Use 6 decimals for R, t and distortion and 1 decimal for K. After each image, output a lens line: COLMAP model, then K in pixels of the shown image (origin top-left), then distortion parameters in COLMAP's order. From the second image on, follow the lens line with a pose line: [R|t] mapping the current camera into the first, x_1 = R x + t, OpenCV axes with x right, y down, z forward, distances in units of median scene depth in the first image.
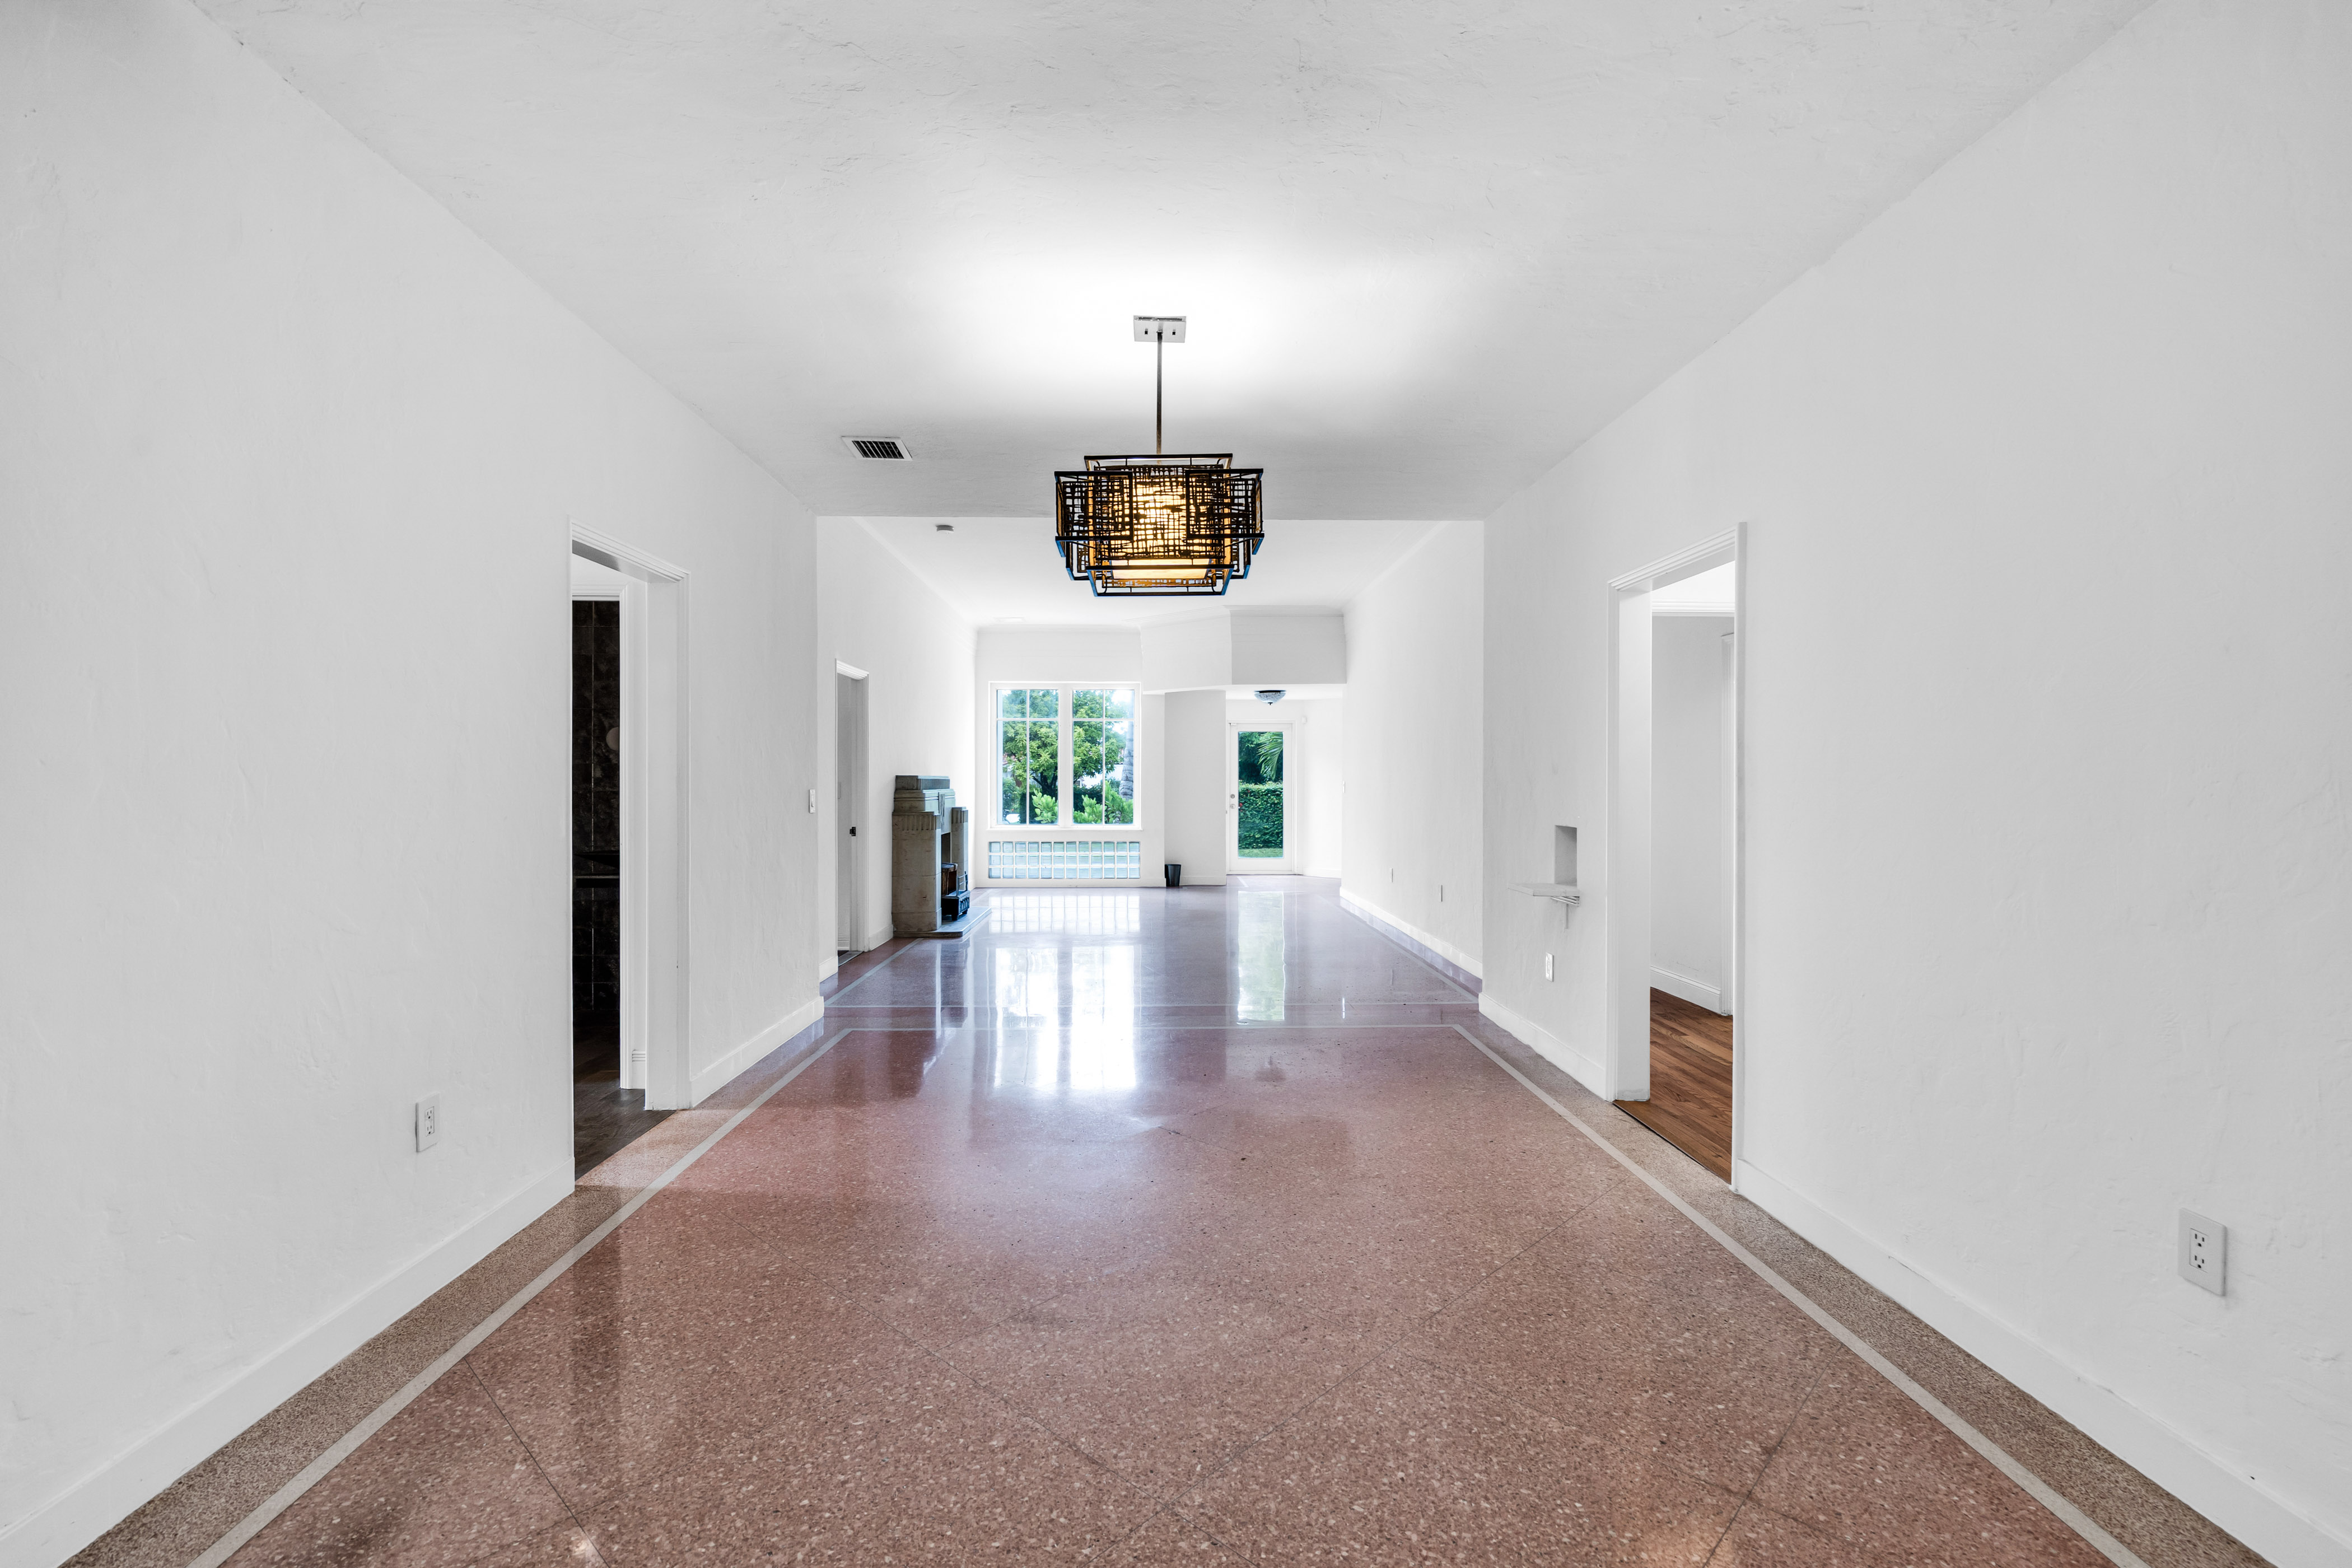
lens RADIAL K [[1077.1, 0, 1183.0], [0, 1077.1, 776.3], [0, 0, 1]] dist [-0.004517, -0.000197]
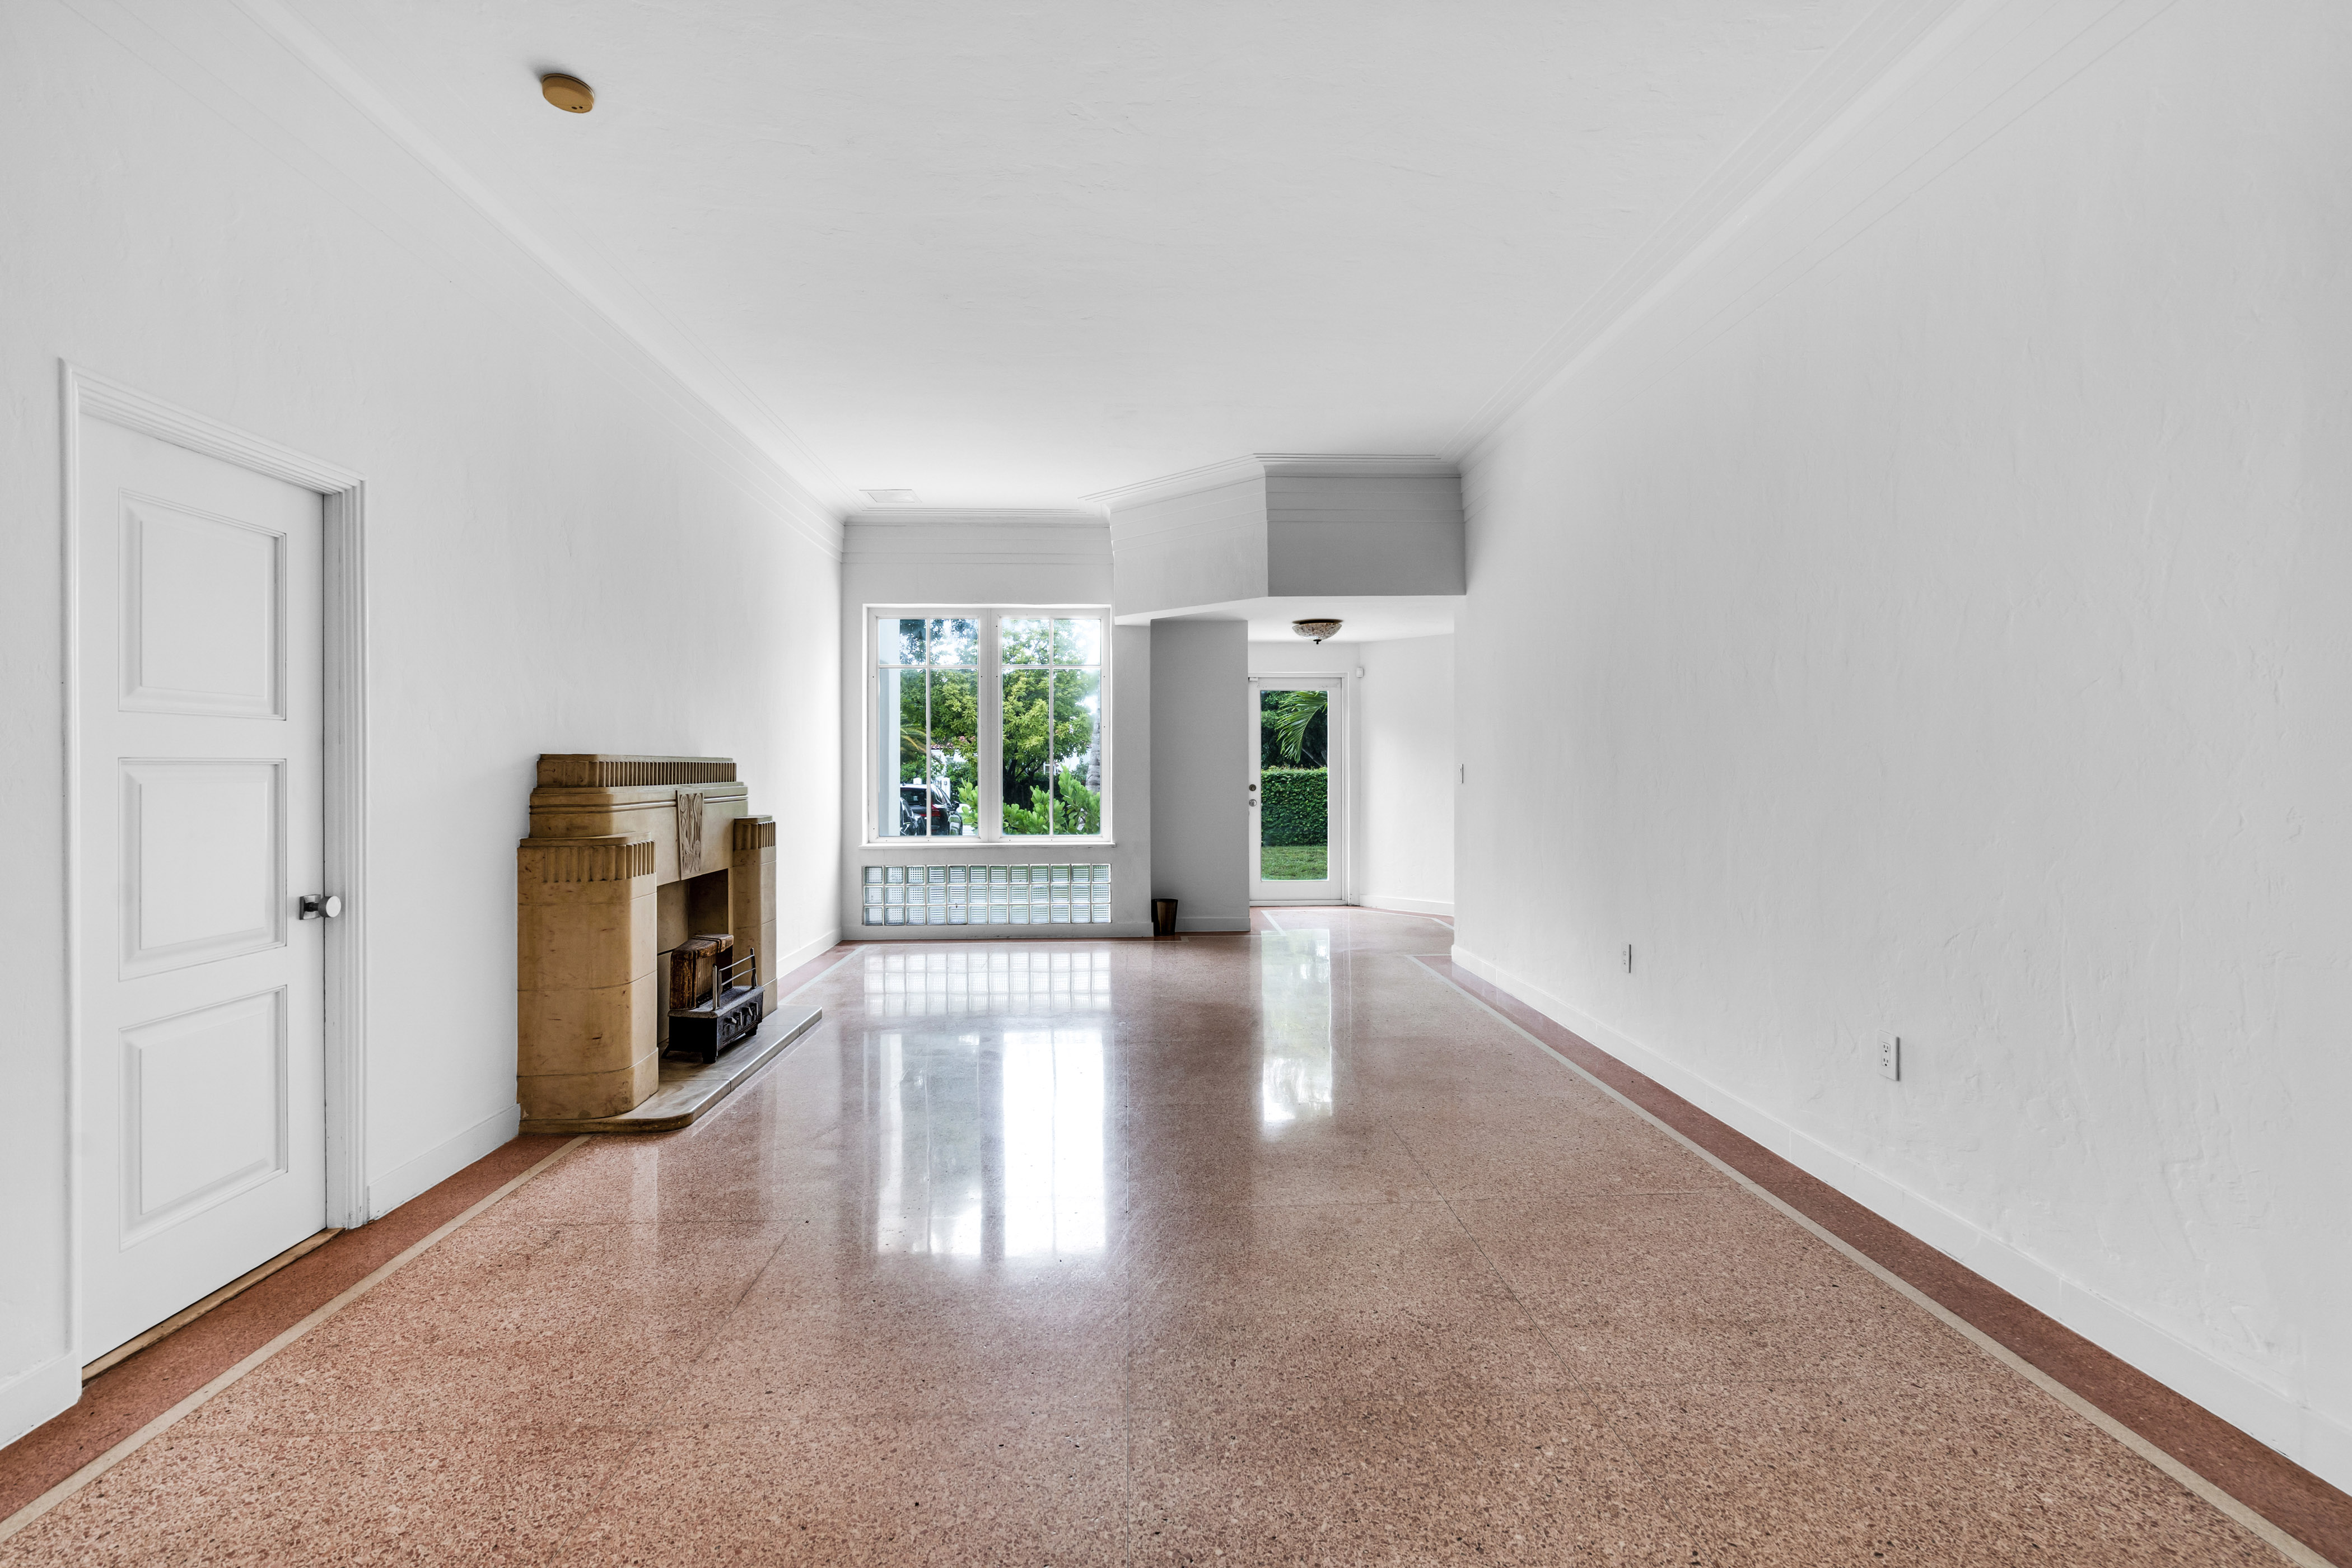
lens RADIAL K [[1051.1, 0, 1176.0], [0, 1051.1, 784.0], [0, 0, 1]] dist [0.000095, 0.000076]
pose [[0.999925, -0.003223, 0.011848, -0.009525], [0.002955, 0.999741, 0.022547, 0.001578], [-0.011918, -0.022511, 0.999676, 0.400280]]
